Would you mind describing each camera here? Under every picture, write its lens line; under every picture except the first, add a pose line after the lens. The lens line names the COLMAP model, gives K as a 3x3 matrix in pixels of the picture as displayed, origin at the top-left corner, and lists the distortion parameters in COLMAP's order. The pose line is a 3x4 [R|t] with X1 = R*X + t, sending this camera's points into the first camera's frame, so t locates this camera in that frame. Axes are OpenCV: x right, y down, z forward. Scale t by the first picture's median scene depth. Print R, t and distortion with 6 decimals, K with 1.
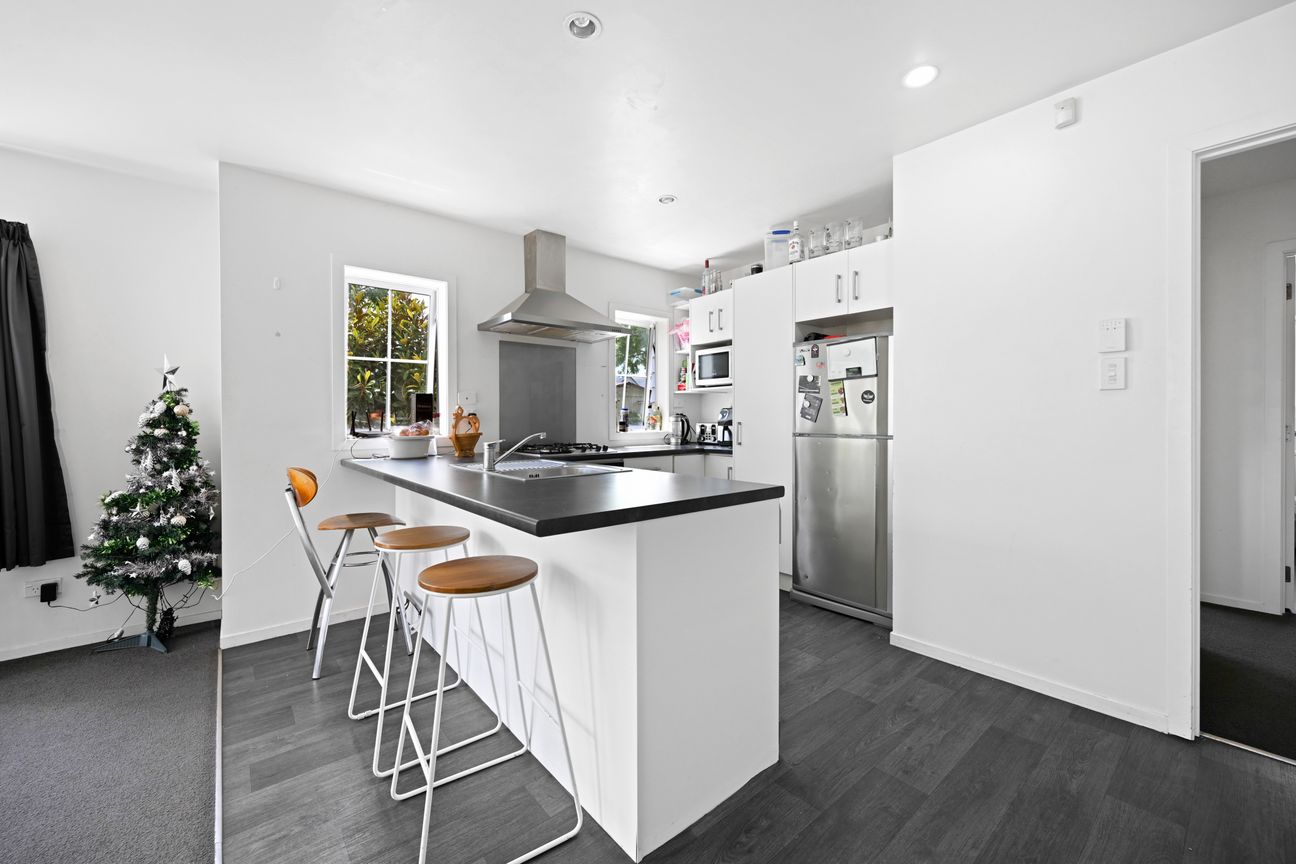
lens RADIAL K [[517.6, 0, 647.9], [0, 517.6, 425.3], [0, 0, 1]] dist [-0.000254, -0.000260]
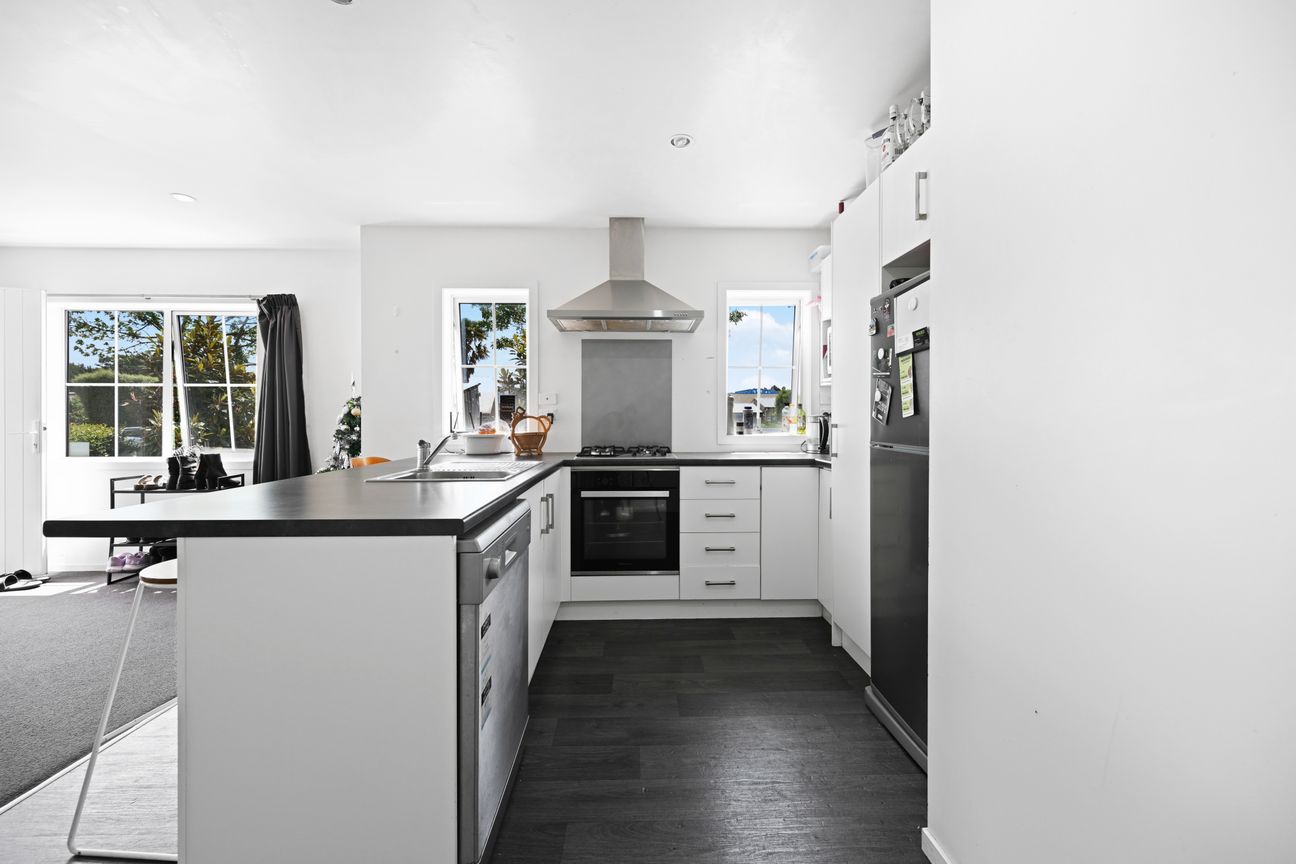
lens RADIAL K [[517.6, 0, 647.9], [0, 517.6, 425.3], [0, 0, 1]] dist [-0.000254, -0.000260]
pose [[0.778135, 0.009911, -0.628019, 0.491680], [-0.010640, 0.999940, 0.002597, -0.004432], [0.628007, 0.004661, 0.778193, 0.355044]]
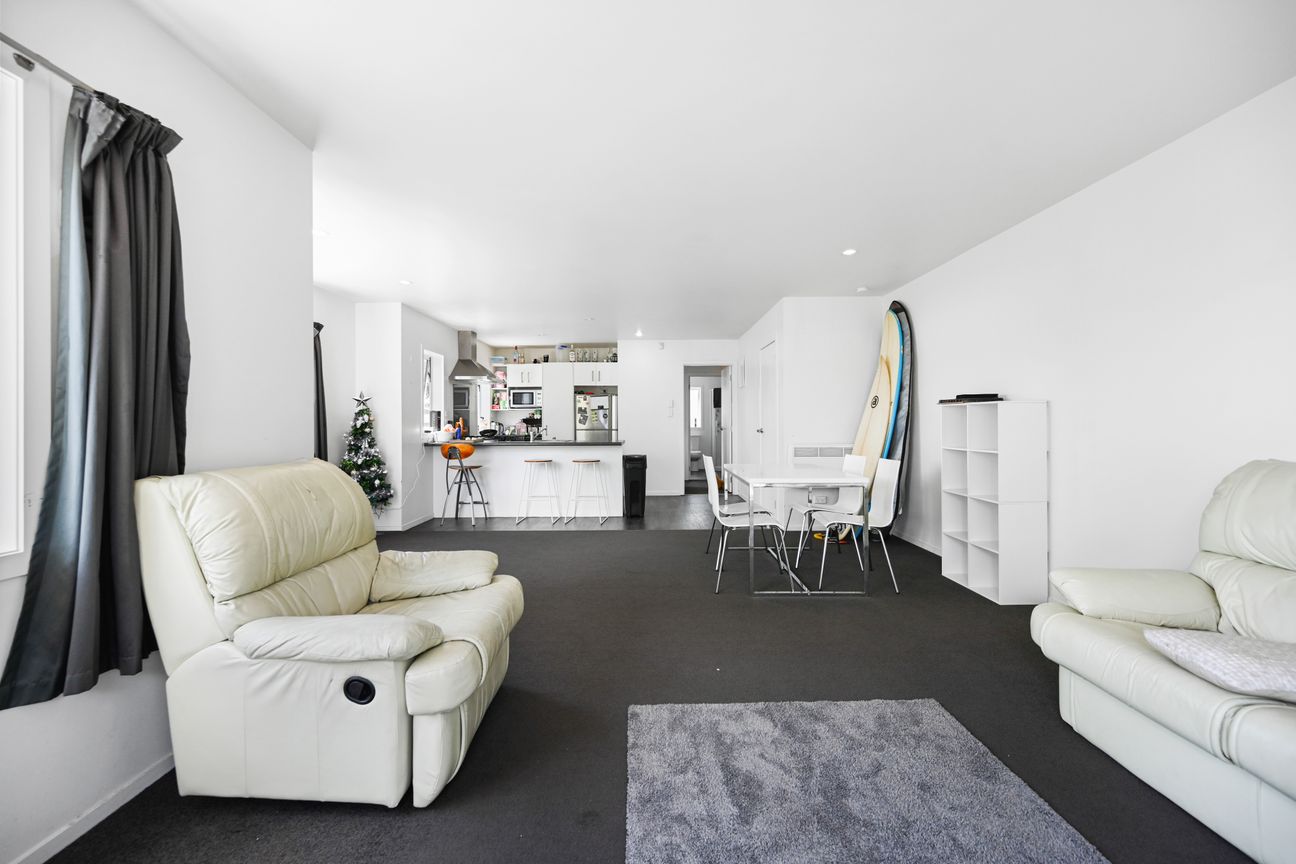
lens RADIAL K [[517.6, 0, 647.9], [0, 517.6, 425.3], [0, 0, 1]] dist [-0.000254, -0.000260]
pose [[0.649139, 0.000517, 0.760670, -1.491408], [0.008373, 0.999934, -0.007826, 0.019153], [-0.760624, 0.011449, 0.649092, -0.972319]]
